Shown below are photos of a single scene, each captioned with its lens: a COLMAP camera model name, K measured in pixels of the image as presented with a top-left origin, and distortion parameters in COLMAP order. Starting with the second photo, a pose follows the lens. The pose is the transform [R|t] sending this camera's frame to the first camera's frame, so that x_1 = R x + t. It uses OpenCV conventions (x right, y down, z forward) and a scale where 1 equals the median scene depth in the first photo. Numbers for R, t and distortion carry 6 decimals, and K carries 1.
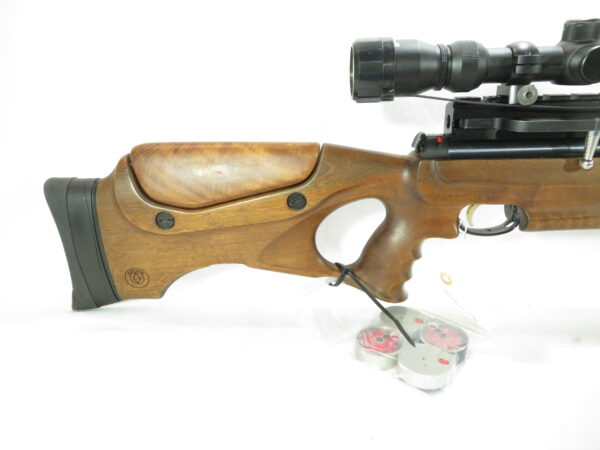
lens RADIAL K [[441.1, 0, 300.0], [0, 441.1, 225.0], [0, 0, 1]] dist [0.003619, 0.004413]
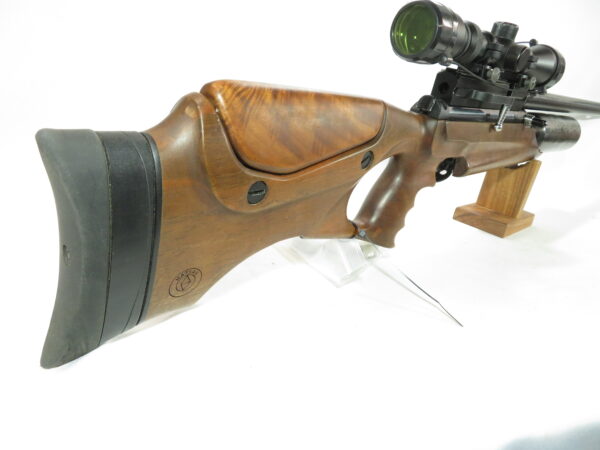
lens RADIAL K [[441.1, 0, 300.0], [0, 441.1, 225.0], [0, 0, 1]] dist [0.003619, 0.004413]
pose [[0.654394, -0.144670, 0.742185, -0.814848], [0.051049, 0.987740, 0.147524, -0.062243], [-0.754429, -0.058651, 0.653756, 0.482790]]
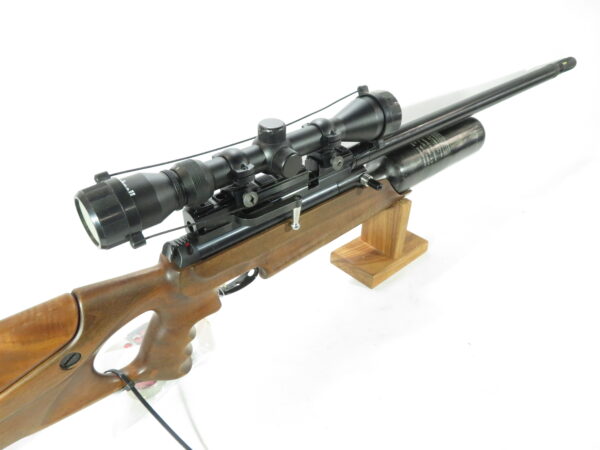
lens RADIAL K [[441.1, 0, 300.0], [0, 441.1, 225.0], [0, 0, 1]] dist [0.003619, 0.004413]
pose [[0.707155, -0.374635, 0.599650, -0.115895], [0.204482, 0.920210, 0.333767, -0.527258], [-0.676844, -0.113407, 0.727338, 0.030824]]
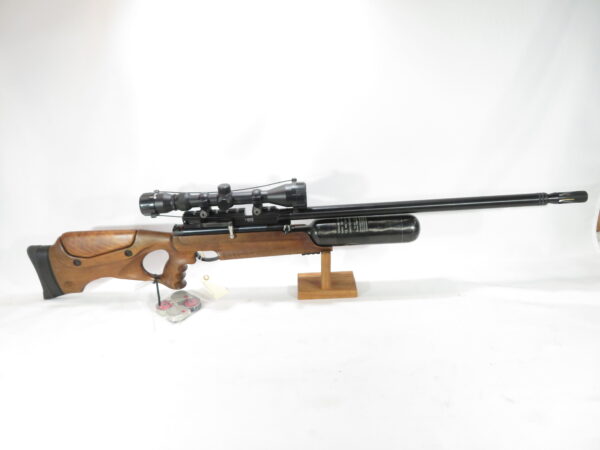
lens RADIAL K [[441.1, 0, 300.0], [0, 441.1, 225.0], [0, 0, 1]] dist [0.003619, 0.004413]
pose [[0.998589, -0.047550, 0.023647, 0.918965], [0.045872, 0.996695, 0.067045, -0.336978], [-0.026756, -0.065866, 0.997470, -1.541415]]
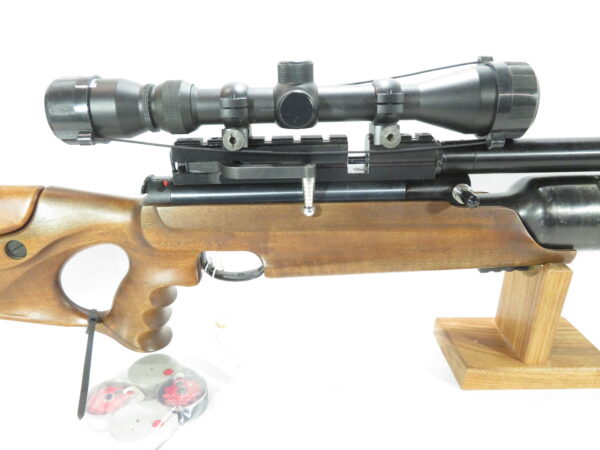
lens RADIAL K [[441.1, 0, 300.0], [0, 441.1, 225.0], [0, 0, 1]] dist [0.003619, 0.004413]
pose [[0.998487, -0.009582, 0.054141, 0.531430], [0.009609, 0.999954, -0.000236, -0.098469], [-0.054137, 0.000755, 0.998533, 0.045745]]
